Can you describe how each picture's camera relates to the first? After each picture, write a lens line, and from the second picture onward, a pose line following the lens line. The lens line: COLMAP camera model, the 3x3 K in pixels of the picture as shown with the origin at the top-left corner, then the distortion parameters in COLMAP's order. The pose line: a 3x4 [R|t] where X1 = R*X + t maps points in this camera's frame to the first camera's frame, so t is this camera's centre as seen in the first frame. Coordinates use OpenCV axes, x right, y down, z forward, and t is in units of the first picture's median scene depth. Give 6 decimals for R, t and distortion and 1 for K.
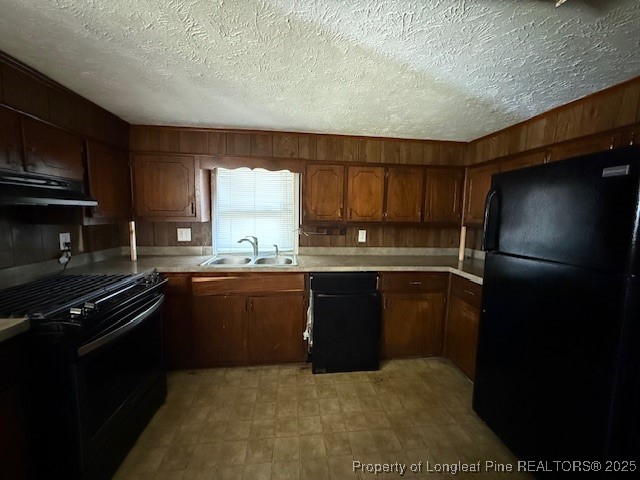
lens RADIAL K [[257.5, 0, 320.0], [0, 257.5, 240.0], [0, 0, 1]] dist [-0.001091, -0.000480]
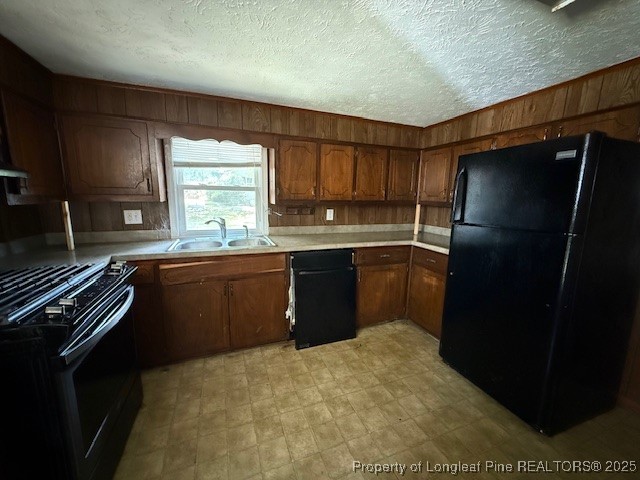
lens RADIAL K [[257.5, 0, 320.0], [0, 257.5, 240.0], [0, 0, 1]] dist [-0.001091, -0.000480]
pose [[0.966021, -0.045016, 0.254514, -0.176260], [0.027817, 0.997104, 0.070776, 0.014860], [-0.256963, -0.061292, 0.964476, 0.019379]]
